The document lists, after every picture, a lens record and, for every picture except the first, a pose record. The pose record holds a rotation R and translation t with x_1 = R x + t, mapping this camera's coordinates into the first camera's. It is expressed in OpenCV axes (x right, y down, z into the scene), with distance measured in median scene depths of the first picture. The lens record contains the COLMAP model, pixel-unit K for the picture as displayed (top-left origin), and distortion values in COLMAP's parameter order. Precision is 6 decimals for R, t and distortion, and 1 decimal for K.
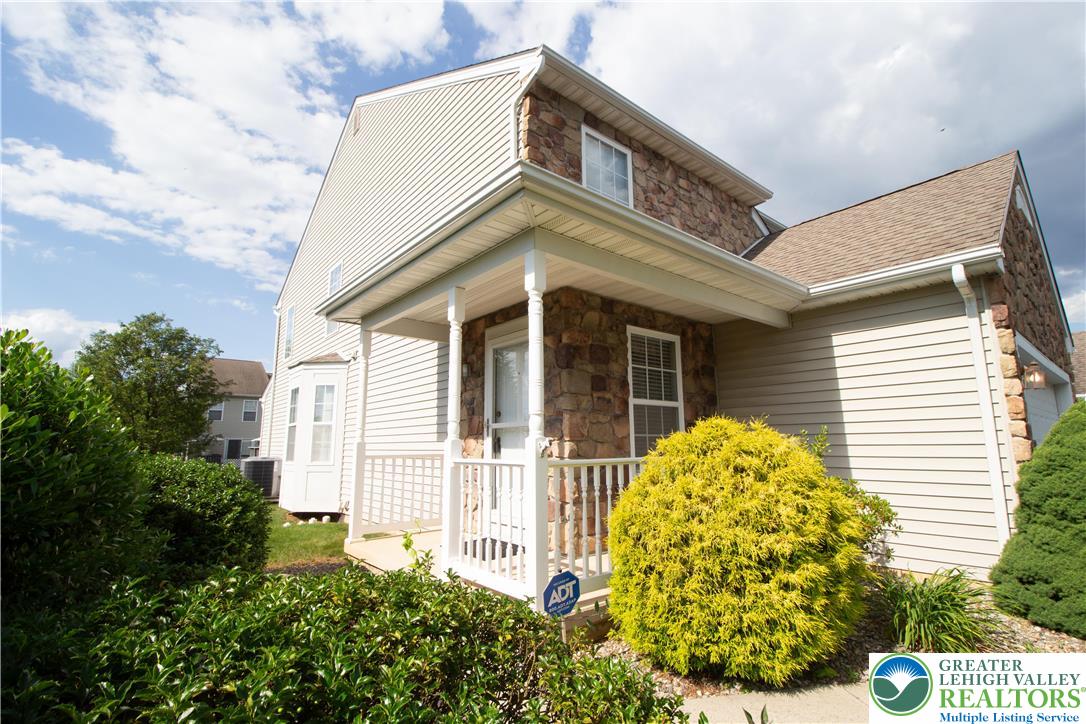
lens RADIAL K [[510.2, 0, 551.7], [0, 510.2, 359.2], [0, 0, 1]] dist [-0.001107, -0.011401]
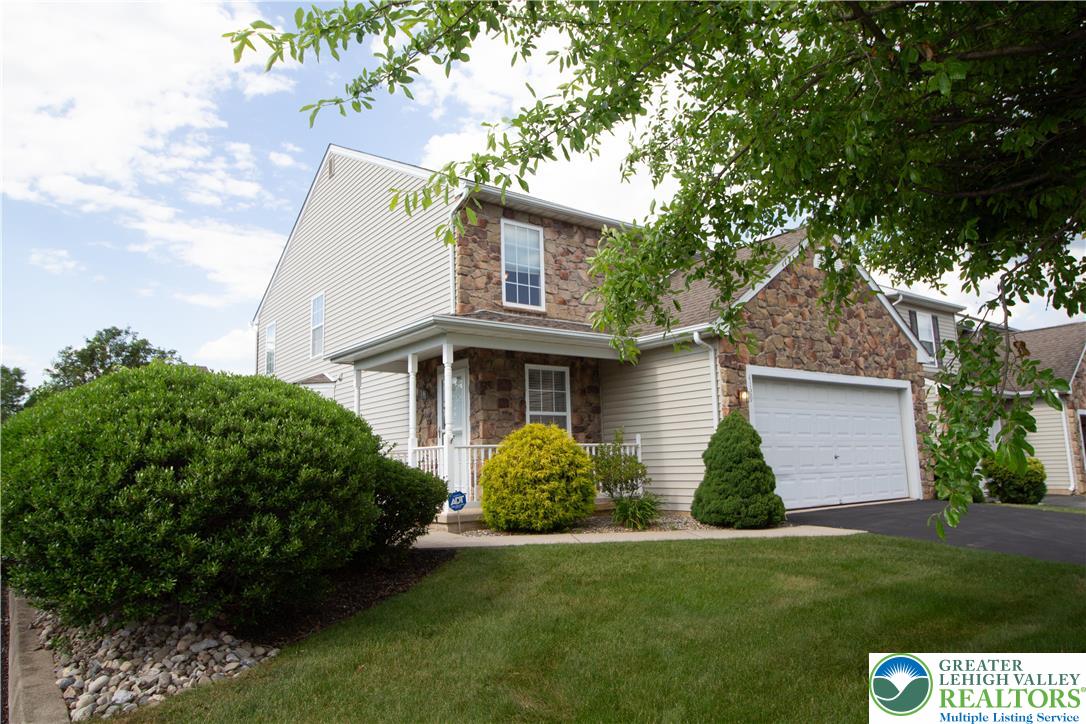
lens RADIAL K [[692.6, 0, 543.0], [0, 692.6, 362.0], [0, 0, 1]] dist [0.000136, -0.000035]
pose [[0.998585, -0.028381, -0.044981, 0.298896], [0.029404, 0.999320, 0.022242, -0.119496], [0.044319, -0.023534, 0.998740, -1.109024]]
